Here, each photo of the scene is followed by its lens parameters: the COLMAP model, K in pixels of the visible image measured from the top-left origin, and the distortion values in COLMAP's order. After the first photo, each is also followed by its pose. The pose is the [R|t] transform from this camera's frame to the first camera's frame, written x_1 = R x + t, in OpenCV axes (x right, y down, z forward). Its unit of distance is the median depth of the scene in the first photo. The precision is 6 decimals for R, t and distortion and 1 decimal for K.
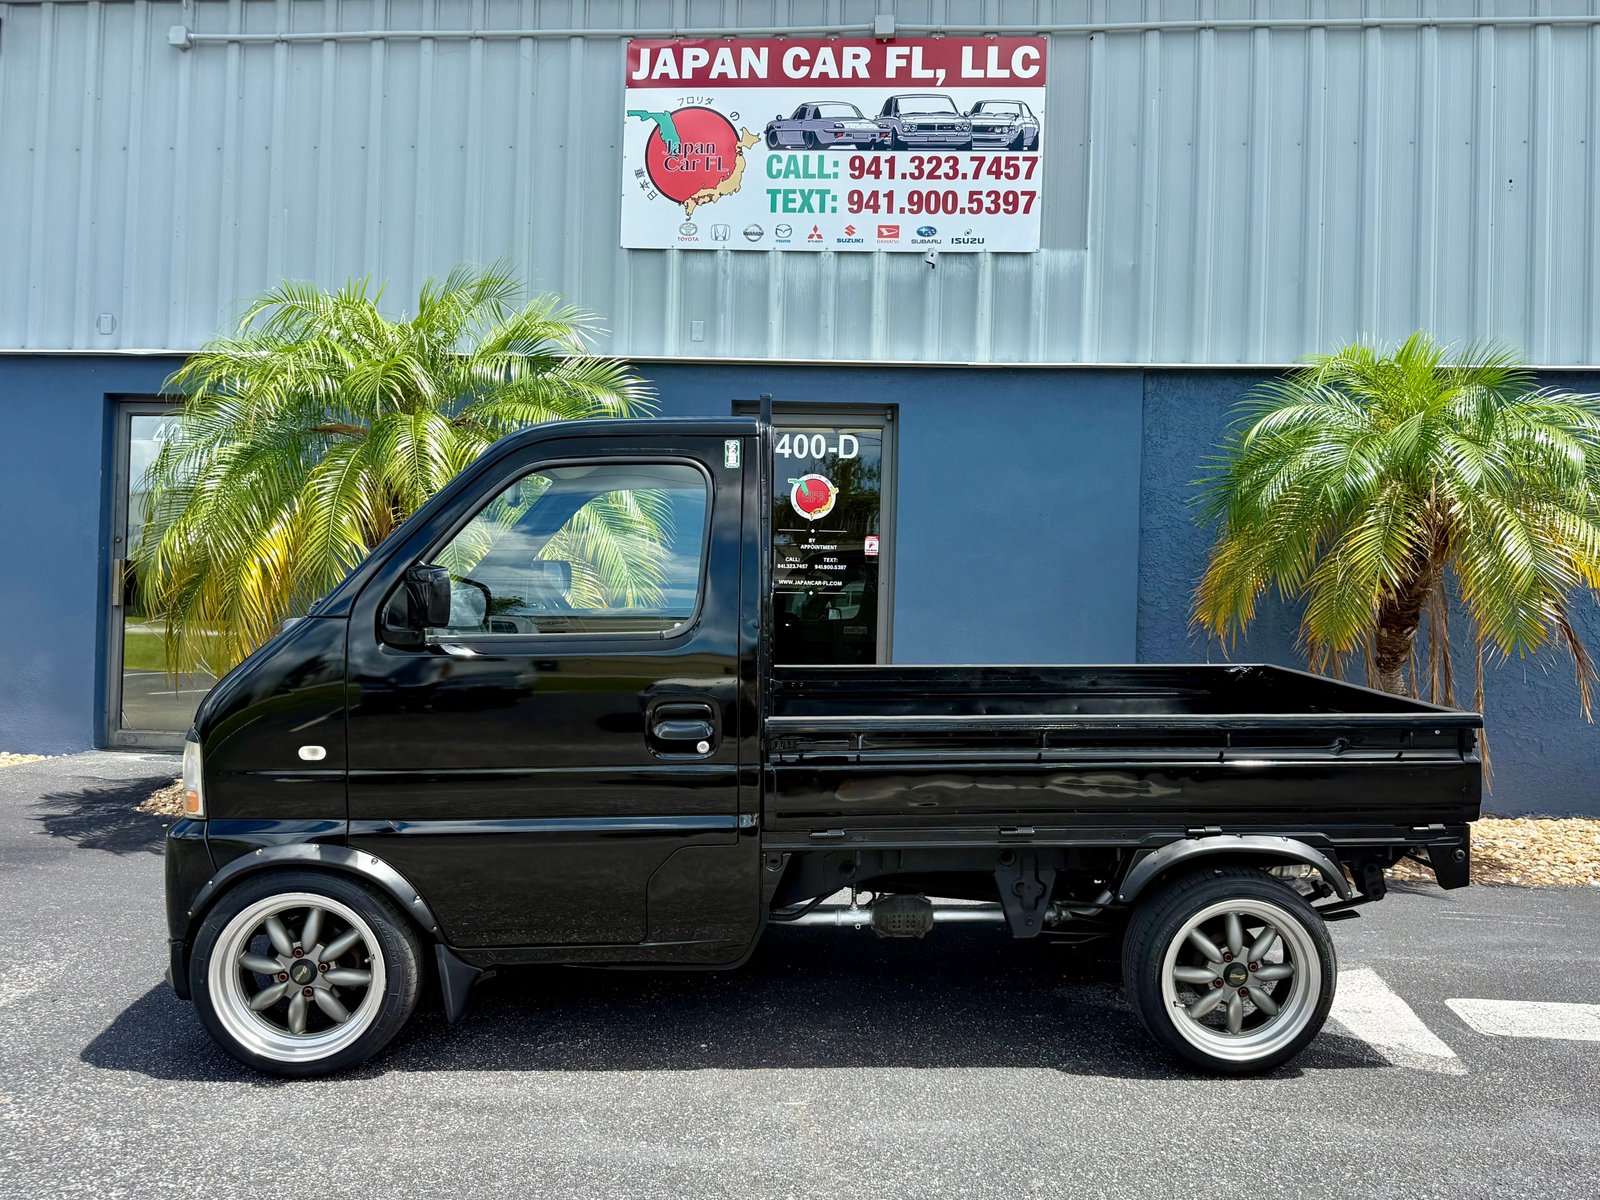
lens RADIAL K [[1260.5, 0, 866.9], [0, 1260.5, 601.3], [0, 0, 1]] dist [0.080388, -0.136786]
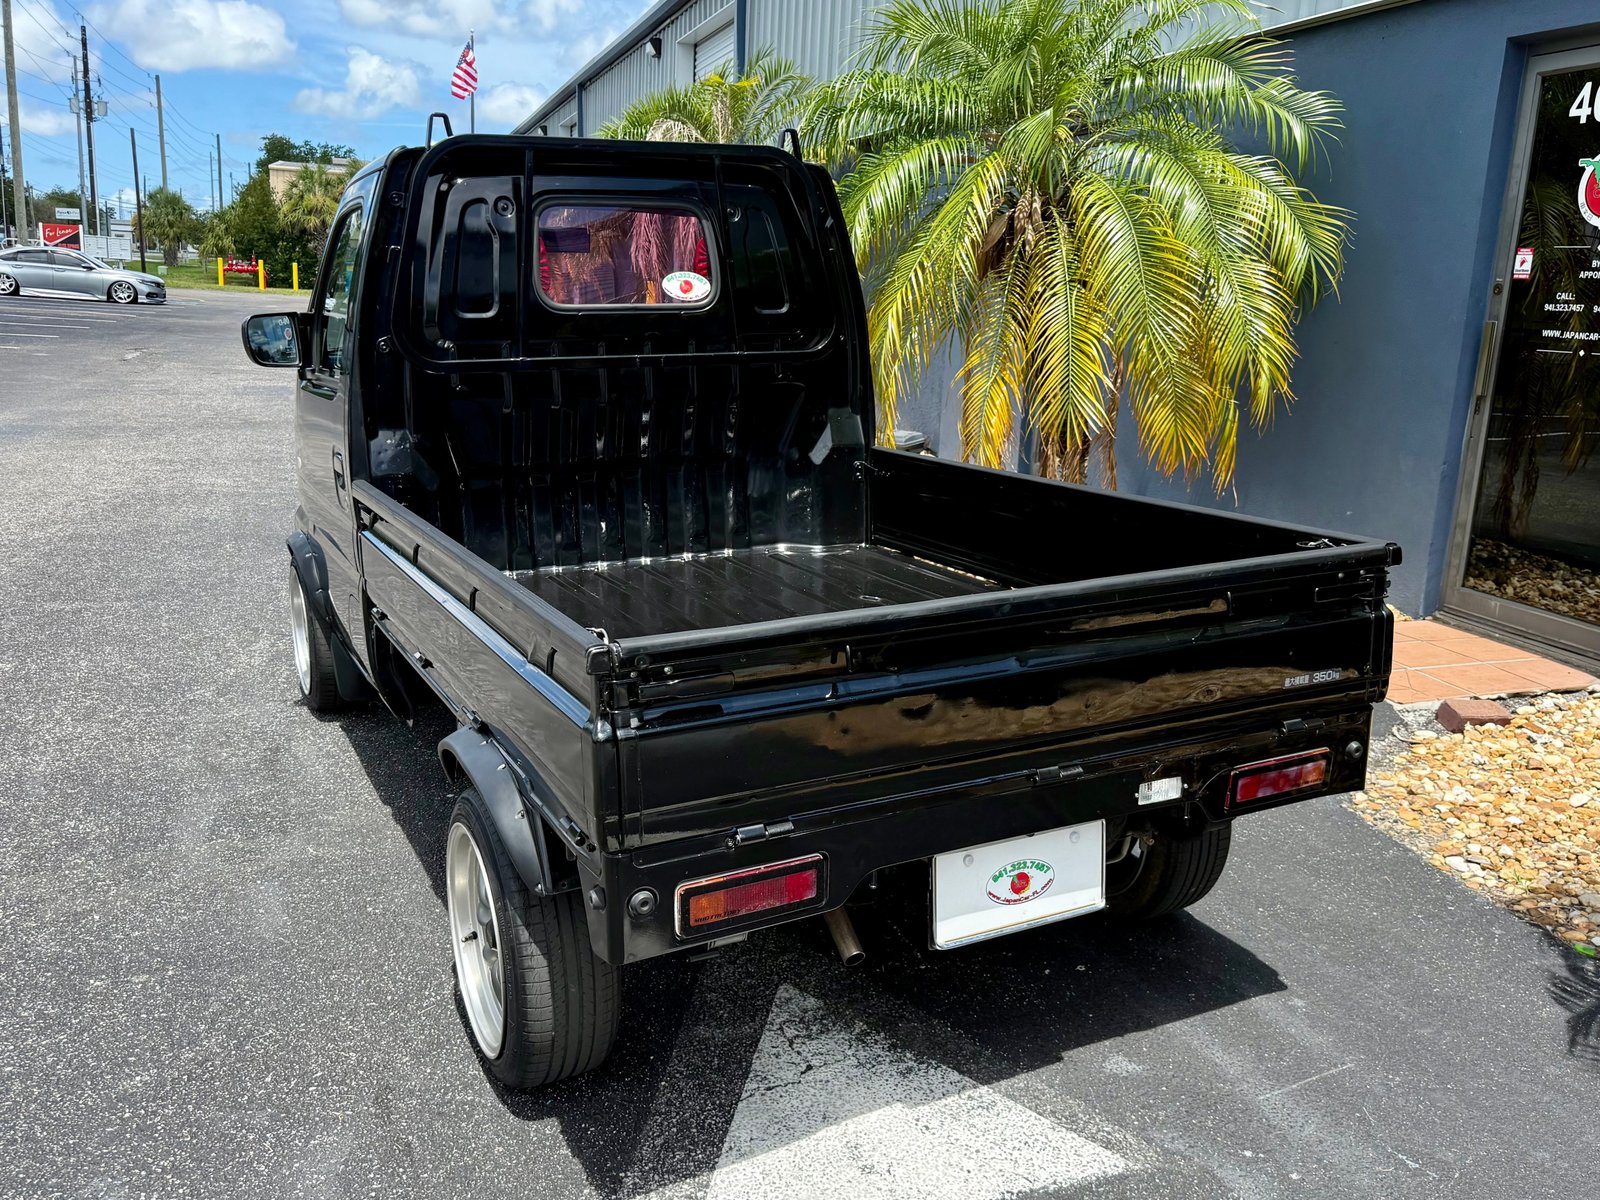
lens RADIAL K [[1382.3, 0, 823.0], [0, 1382.3, 622.1], [0, 0, 1]] dist [0.105810, -0.173856]
pose [[0.389657, 0.208815, -0.896975, 0.453827], [-0.024631, 0.975971, 0.216506, -0.017555], [0.920631, -0.062270, 0.385437, 0.400590]]
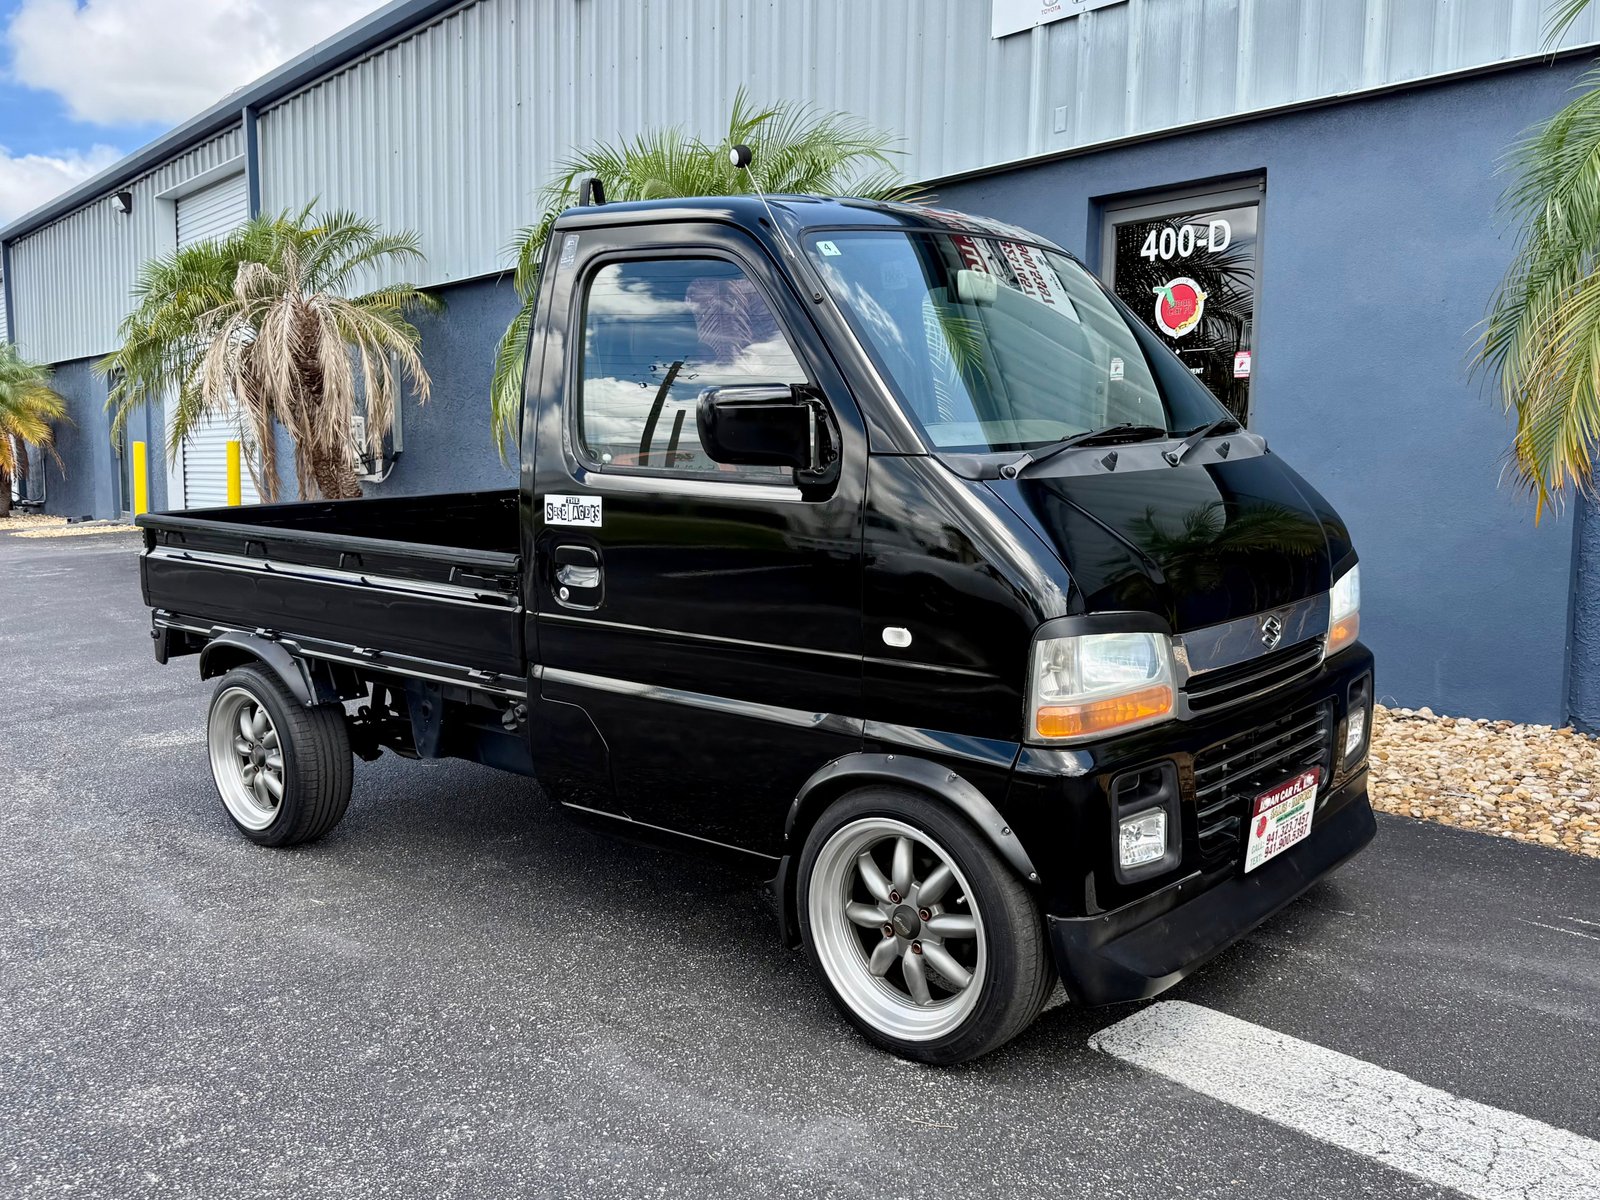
lens RADIAL K [[1418.0, 0, 836.9], [0, 1418.0, 620.7], [0, 0, 1]] dist [0.119253, -0.235415]
pose [[0.713999, 0.054995, -0.697983, 0.450182], [0.017990, 0.995140, 0.096811, 0.022588], [0.699915, -0.081679, 0.709540, 0.198097]]
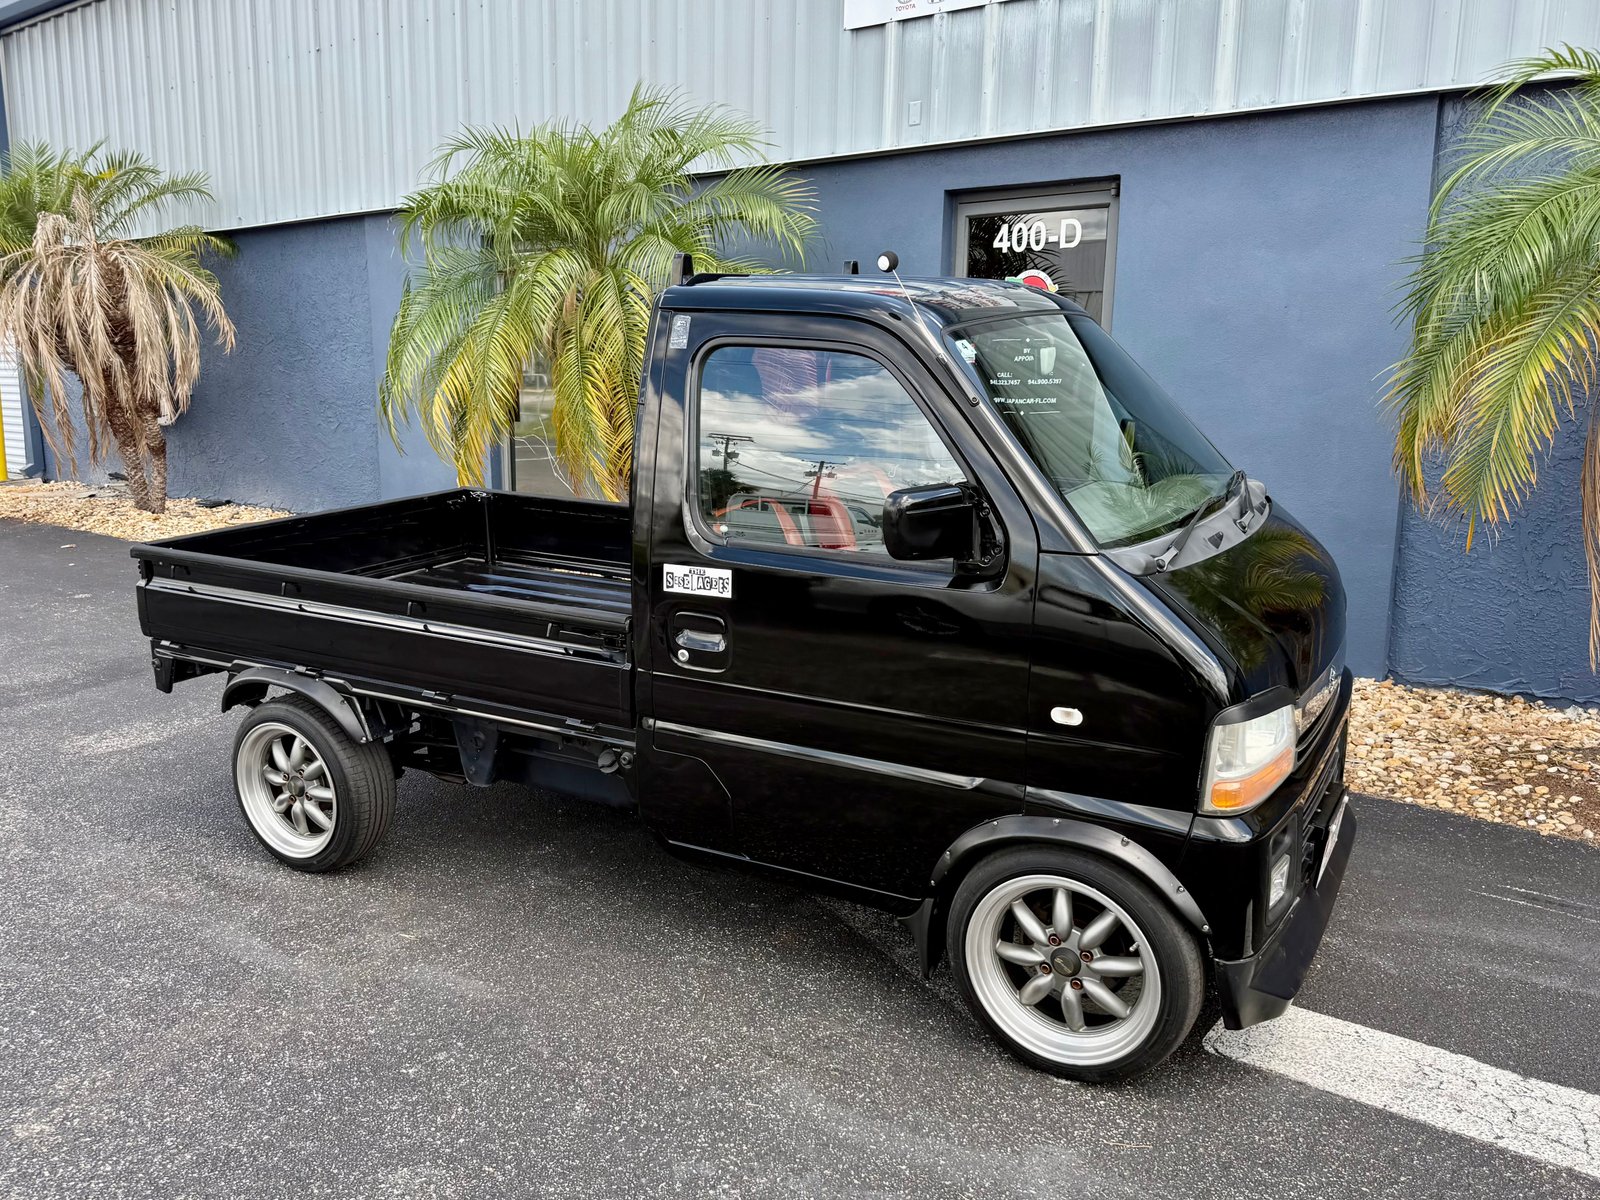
lens RADIAL K [[1320.8, 0, 761.1], [0, 1320.8, 624.7], [0, 0, 1]] dist [0.112803, -0.215468]
pose [[0.821010, 0.087104, -0.564229, 0.349596], [0.021799, 0.982789, 0.183440, -0.033919], [0.570497, -0.162906, 0.804981, 0.117302]]
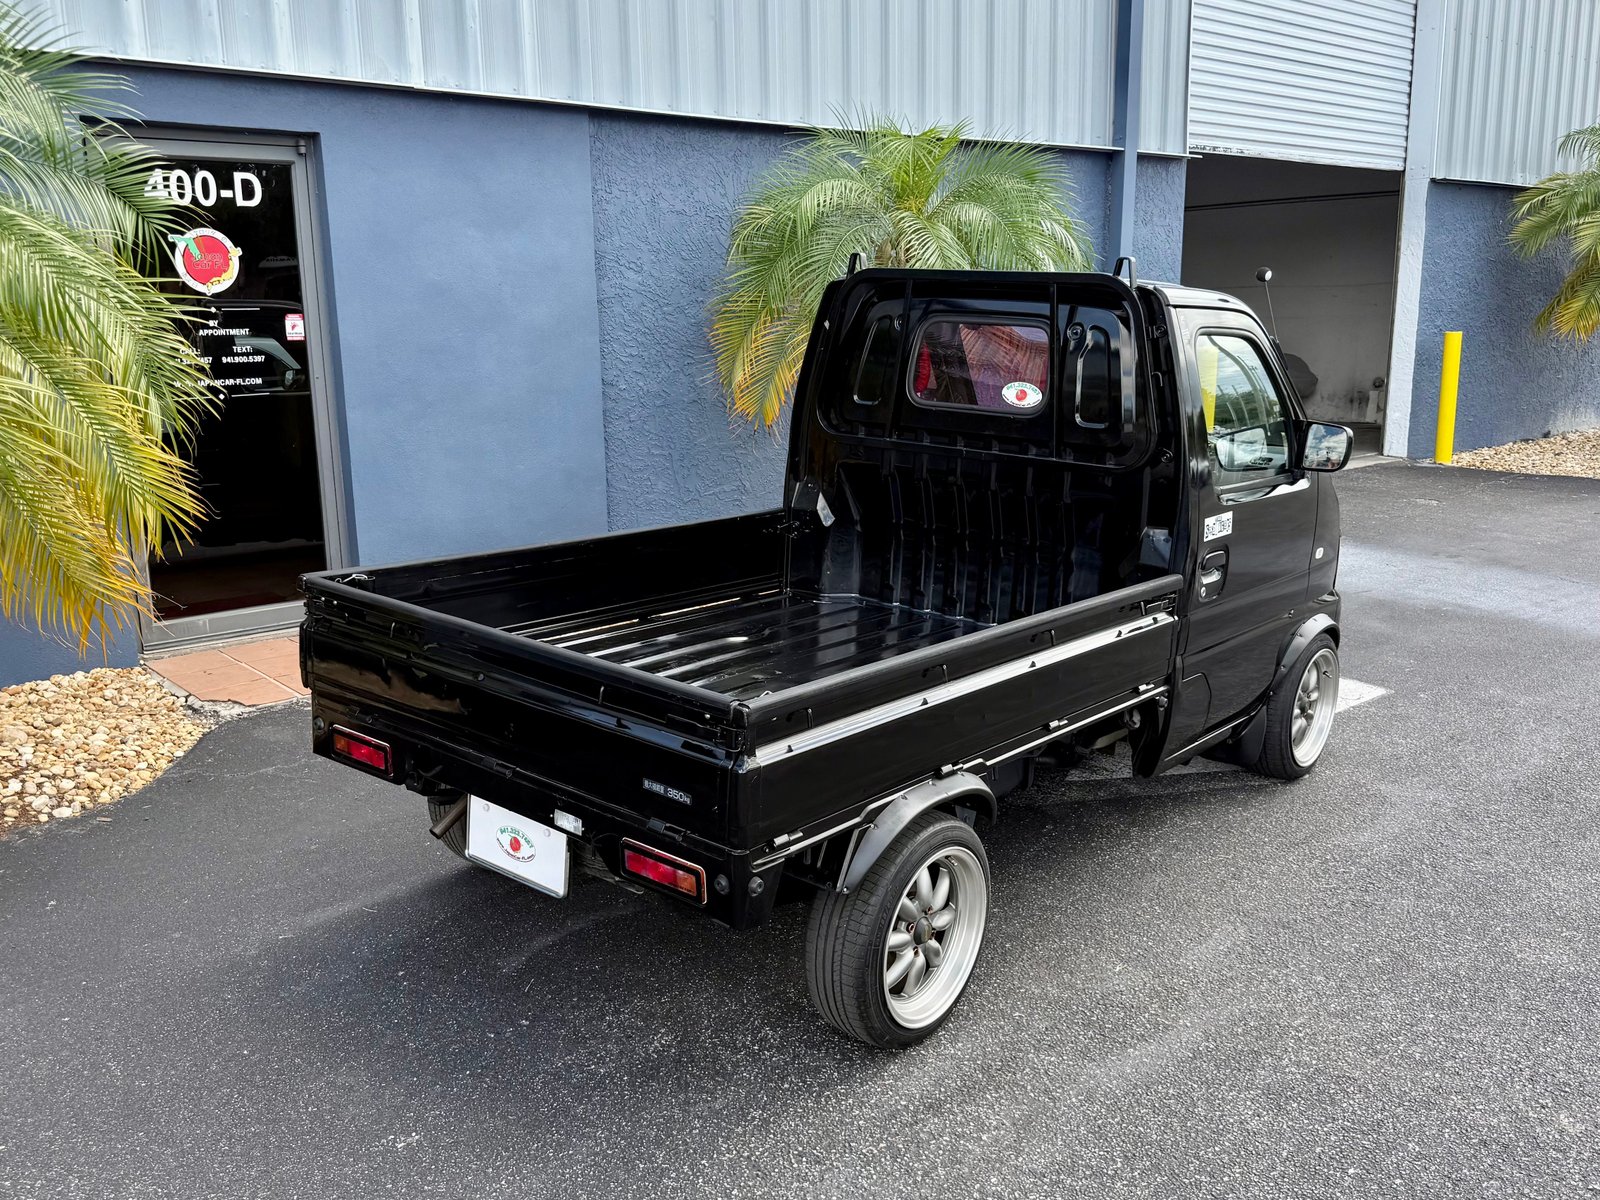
lens RADIAL K [[1394.7, 0, 764.2], [0, 1394.7, 623.5], [0, 0, 1]] dist [0.138682, -0.334867]
pose [[0.703439, -0.189633, 0.684991, -0.418445], [0.028400, 0.970480, 0.239503, -0.067587], [-0.710188, -0.149022, 0.688059, 0.190511]]
